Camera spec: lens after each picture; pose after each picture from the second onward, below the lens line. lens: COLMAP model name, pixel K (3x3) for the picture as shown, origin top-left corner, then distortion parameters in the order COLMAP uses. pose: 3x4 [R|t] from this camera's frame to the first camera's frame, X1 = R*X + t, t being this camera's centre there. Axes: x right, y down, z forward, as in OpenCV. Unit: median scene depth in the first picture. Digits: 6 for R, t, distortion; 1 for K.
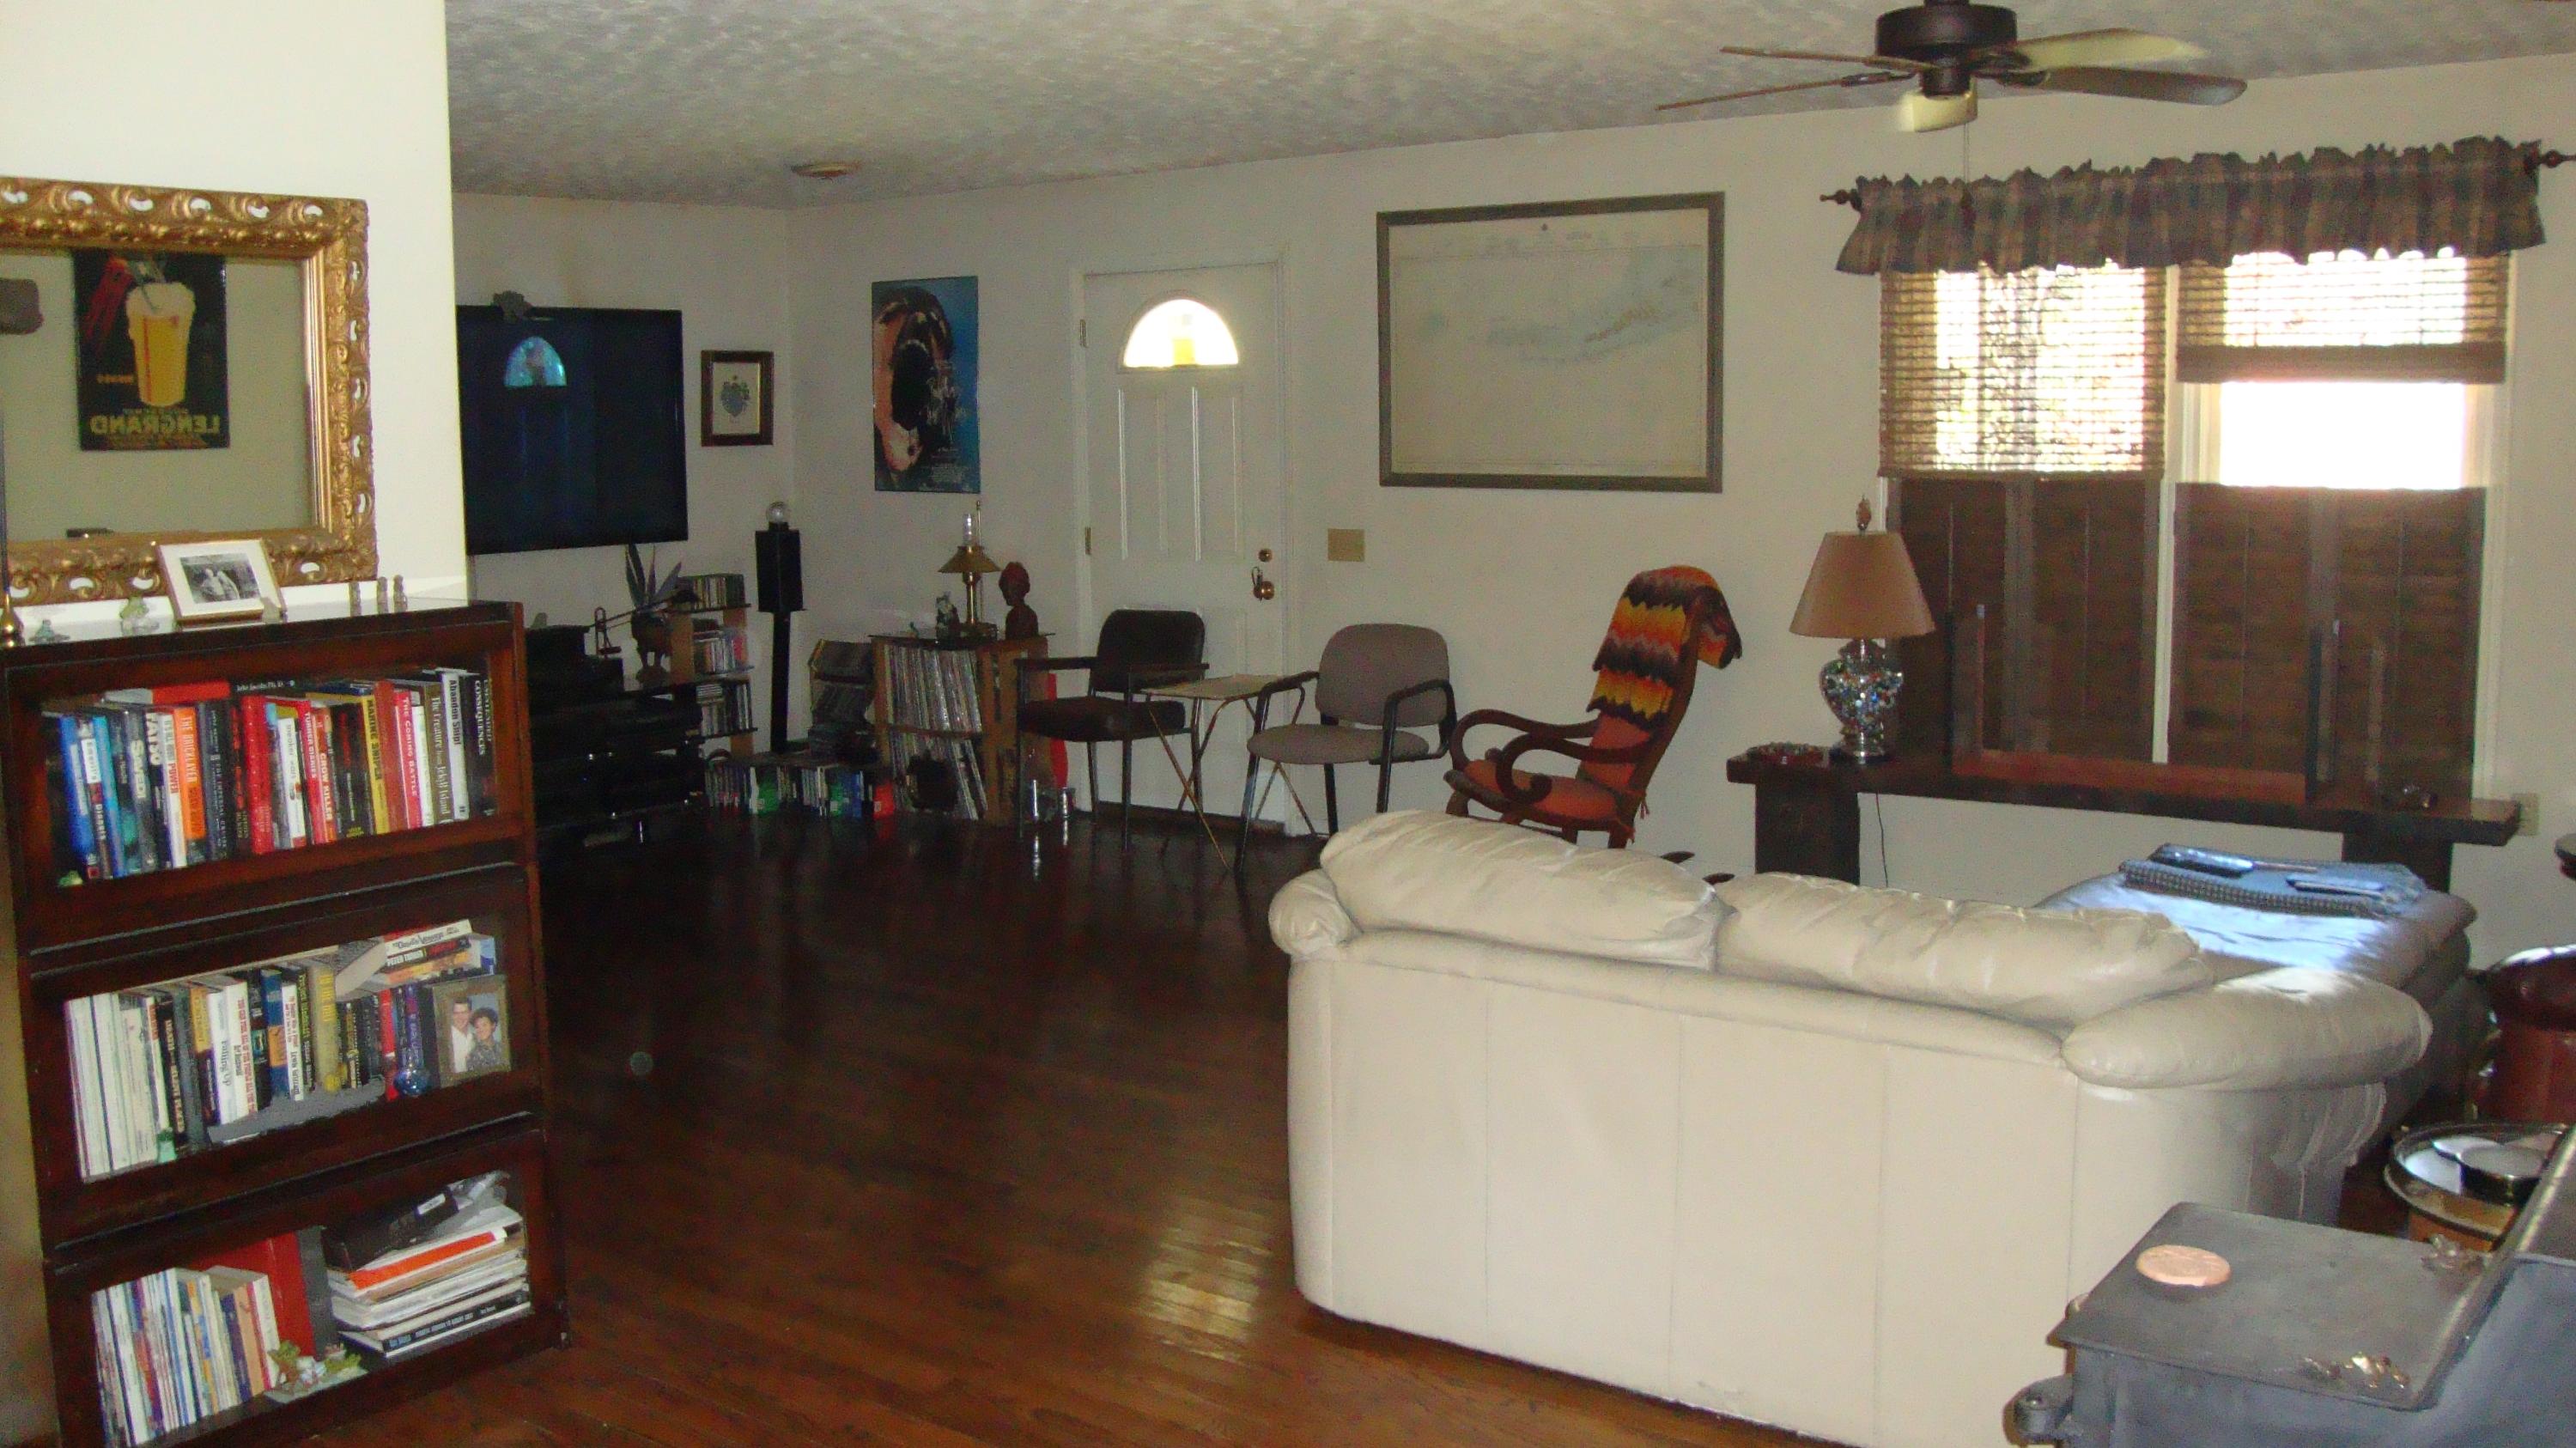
lens RADIAL K [[2282.8, 0, 1290.4], [0, 2282.8, 704.2], [0, 0, 1]] dist [-0.214859, 0.207916]
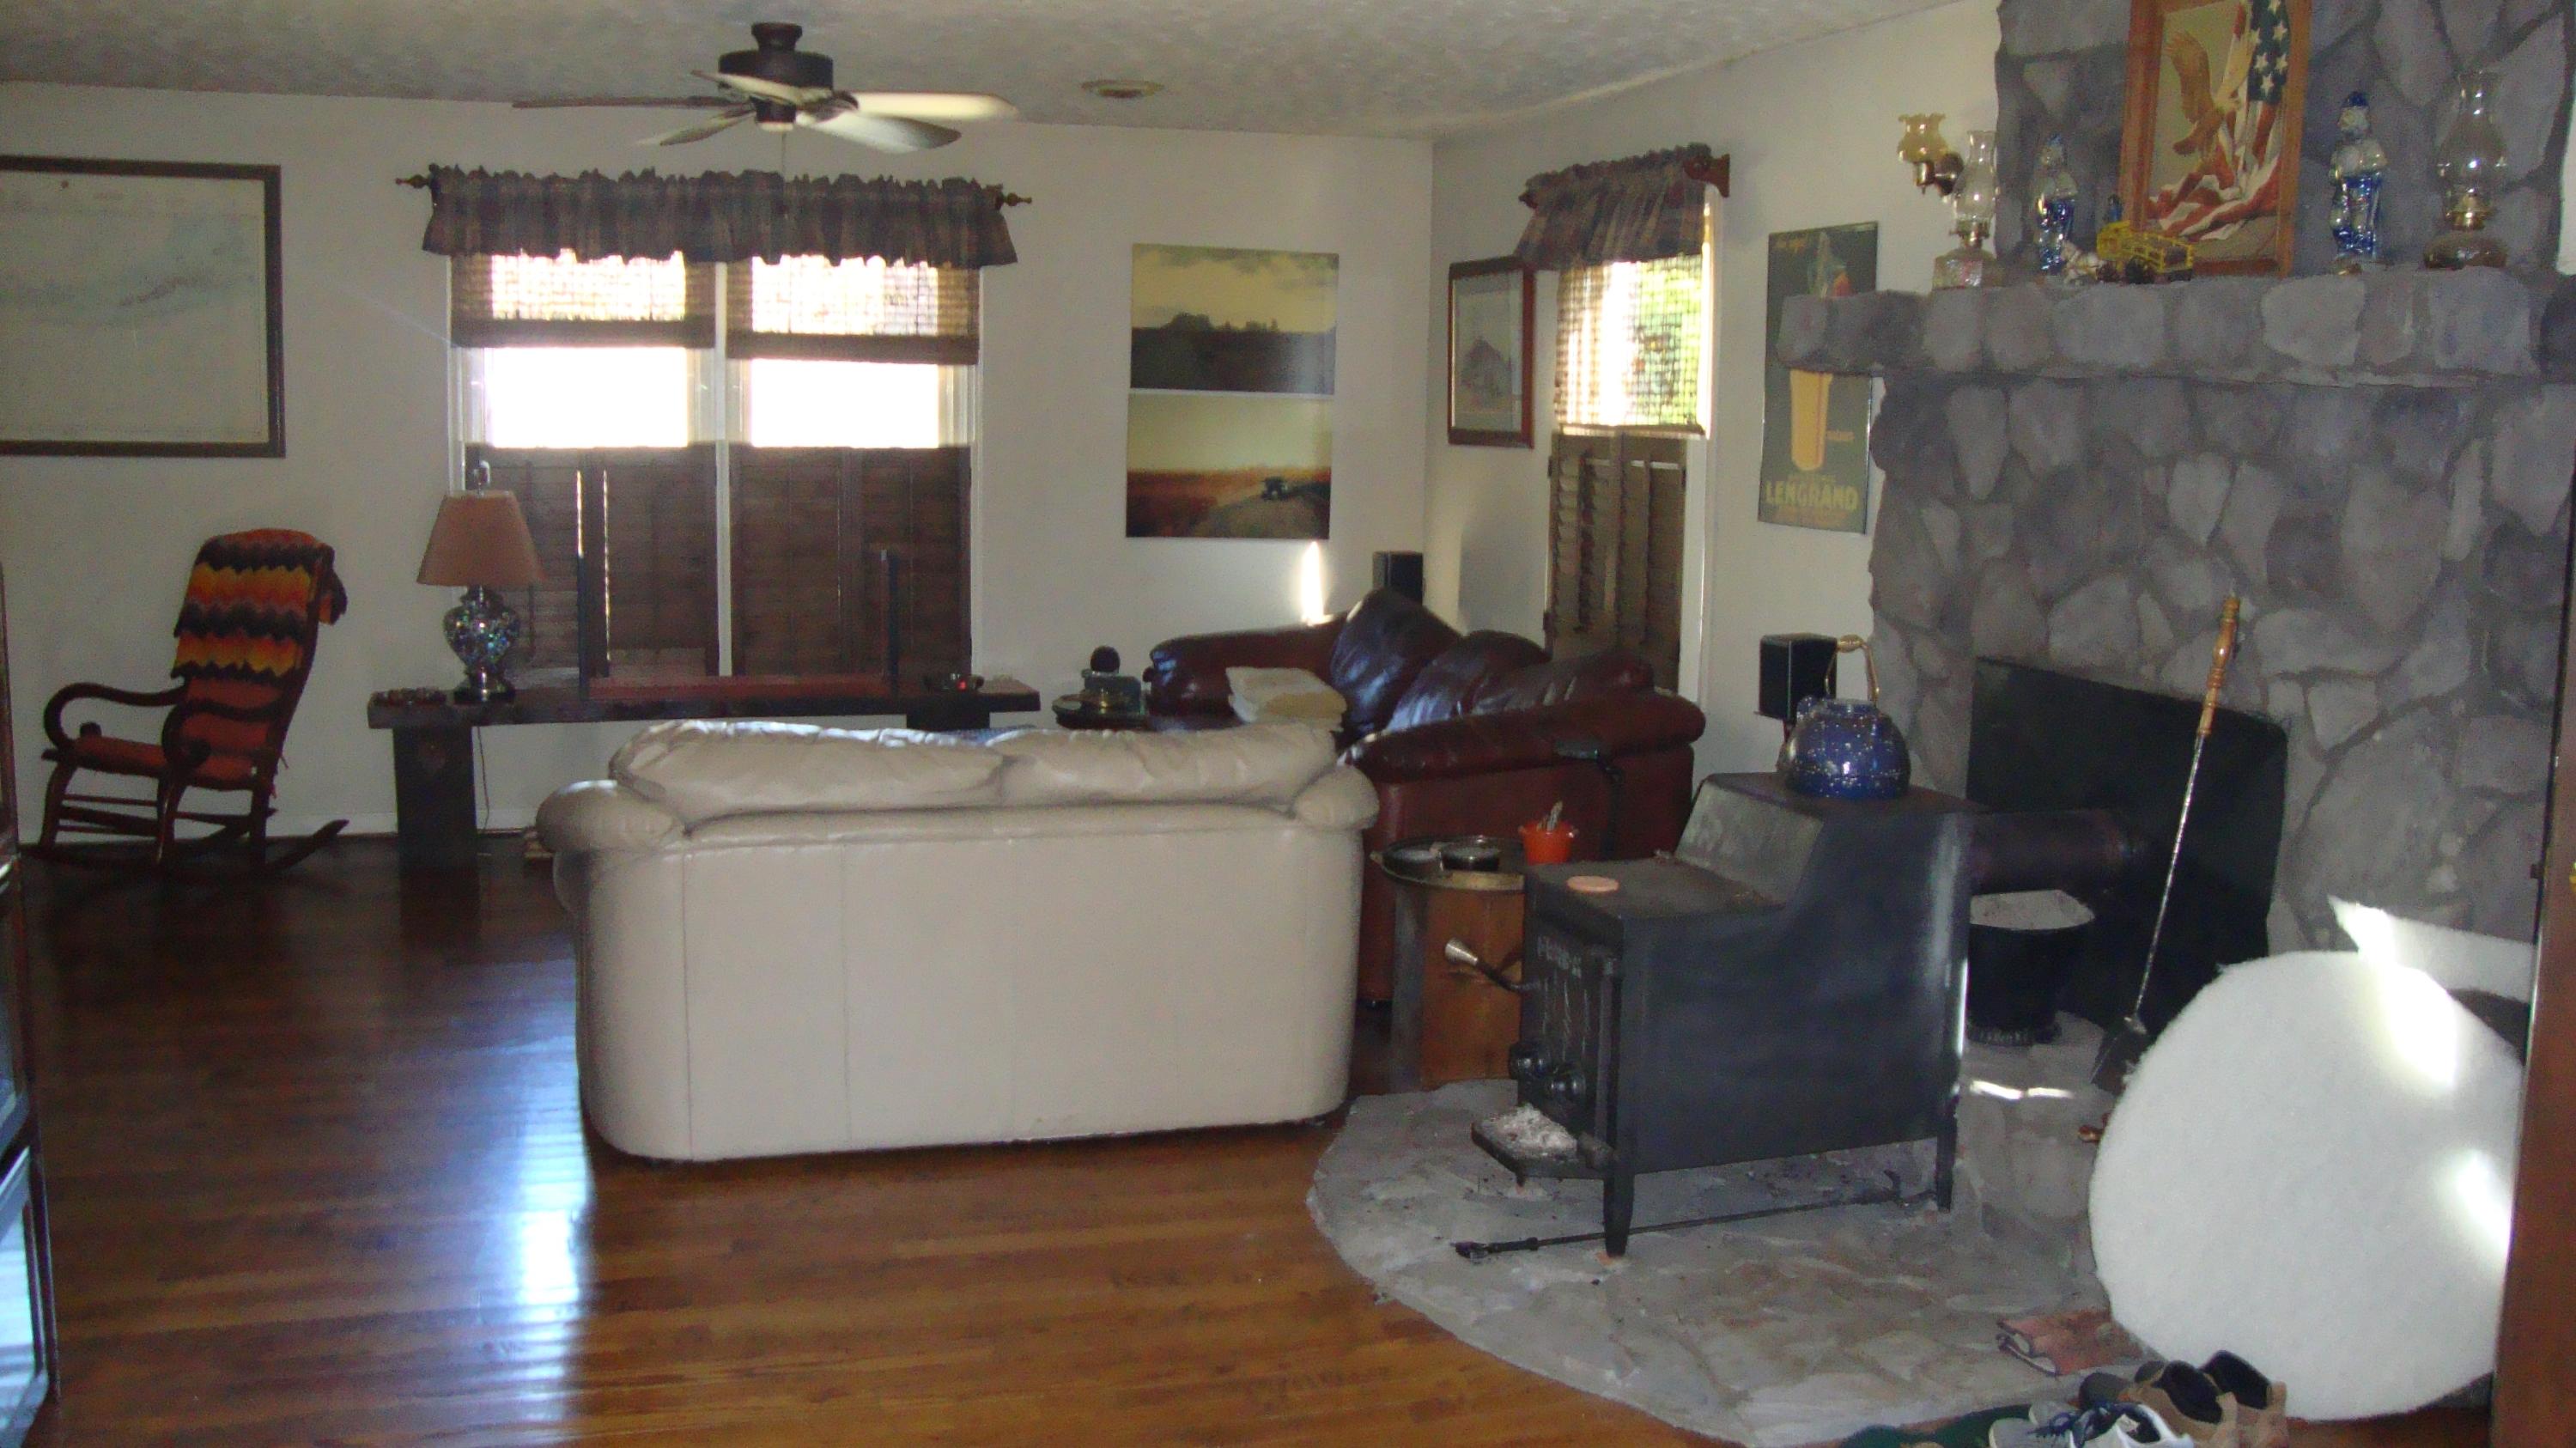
lens RADIAL K [[2282.8, 0, 1290.4], [0, 2282.8, 704.2], [0, 0, 1]] dist [-0.214859, 0.207916]
pose [[0.576909, -0.074913, 0.813366, -0.395063], [0.074910, 0.996441, 0.038642, 0.015294], [-0.813366, 0.038636, 0.580468, 0.049631]]
